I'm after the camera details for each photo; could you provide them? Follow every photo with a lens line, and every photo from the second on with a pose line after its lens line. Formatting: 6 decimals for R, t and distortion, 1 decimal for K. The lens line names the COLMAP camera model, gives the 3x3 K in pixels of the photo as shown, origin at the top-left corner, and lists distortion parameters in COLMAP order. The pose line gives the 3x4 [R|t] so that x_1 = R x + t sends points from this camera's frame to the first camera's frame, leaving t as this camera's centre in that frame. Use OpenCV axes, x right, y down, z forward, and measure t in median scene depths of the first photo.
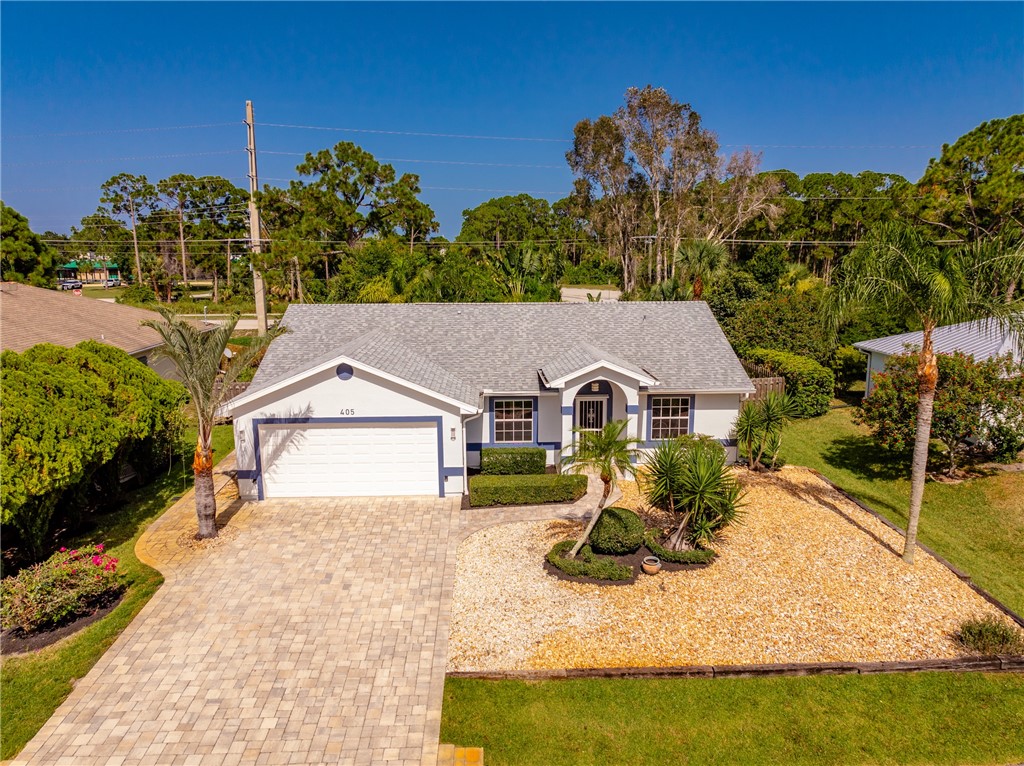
lens RADIAL K [[754.1, 0, 514.5], [0, 754.1, 387.1], [0, 0, 1]] dist [-0.039455, -0.000309]
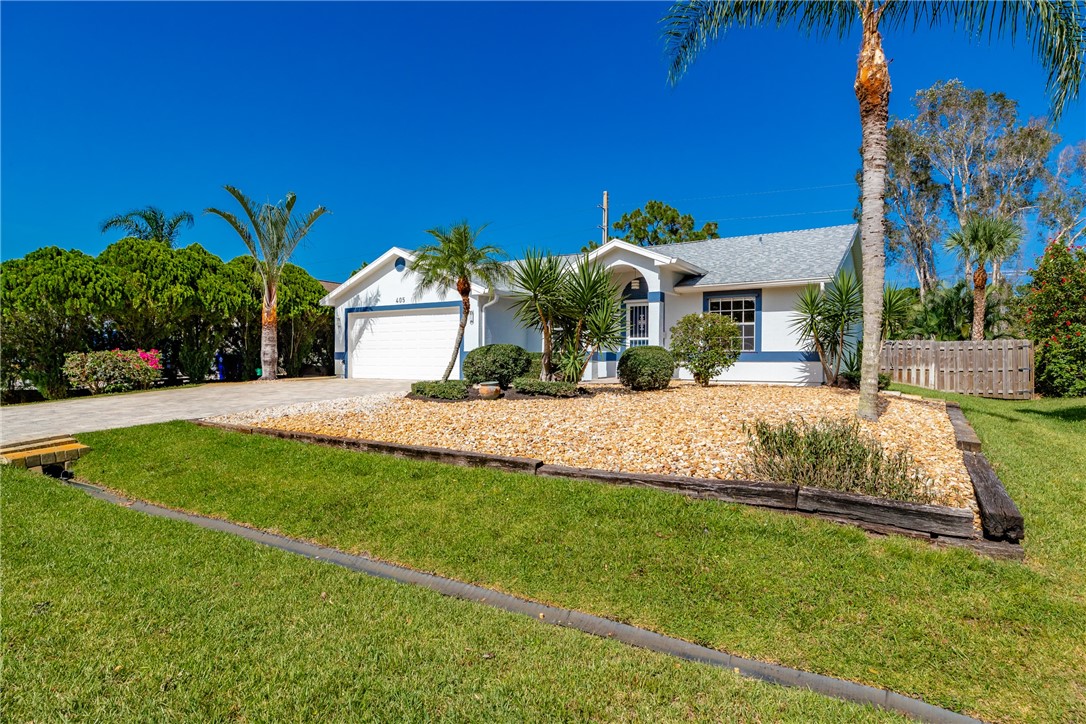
lens RADIAL K [[626.3, 0, 542.5], [0, 626.3, 358.7], [0, 0, 1]] dist [0.000881, 0.000044]
pose [[0.807726, 0.003688, -0.589546, 0.505287], [-0.128950, 0.976873, -0.170561, 0.251917], [0.575283, 0.213788, 0.789521, 0.394846]]
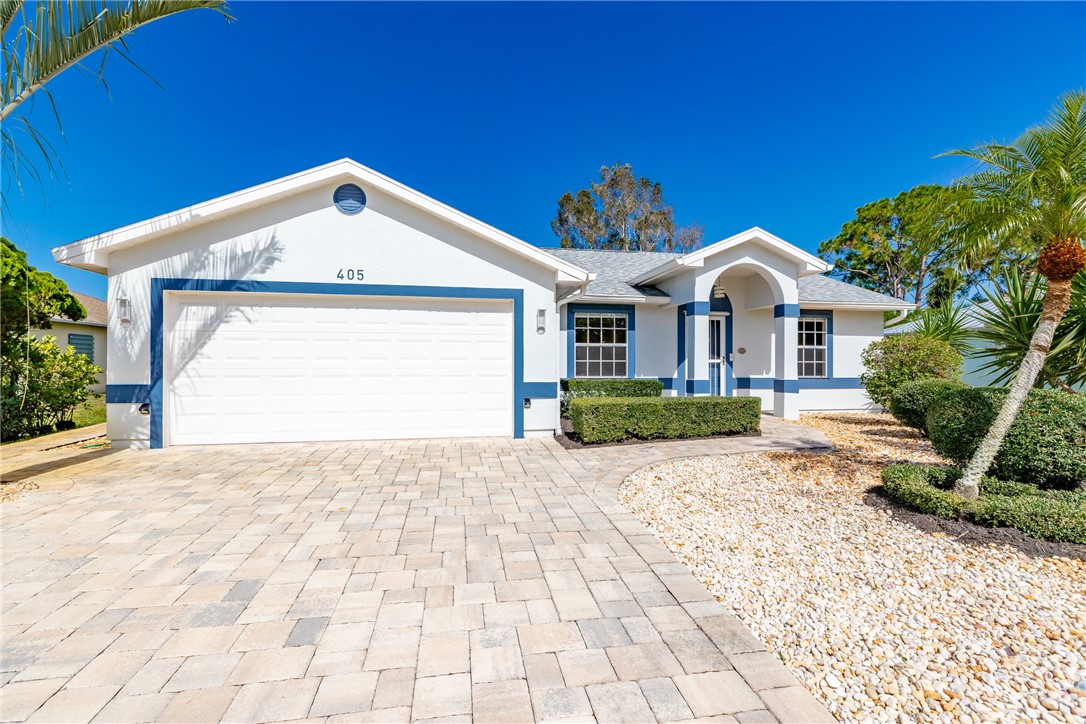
lens RADIAL K [[488.9, 0, 537.5], [0, 488.9, 361.2], [0, 0, 1]] dist [0.006813, 0.000084]
pose [[0.989840, 0.006750, 0.142024, -0.137960], [0.024161, 0.976360, -0.214795, 0.172713], [-0.140116, 0.216044, 0.966278, 0.651429]]
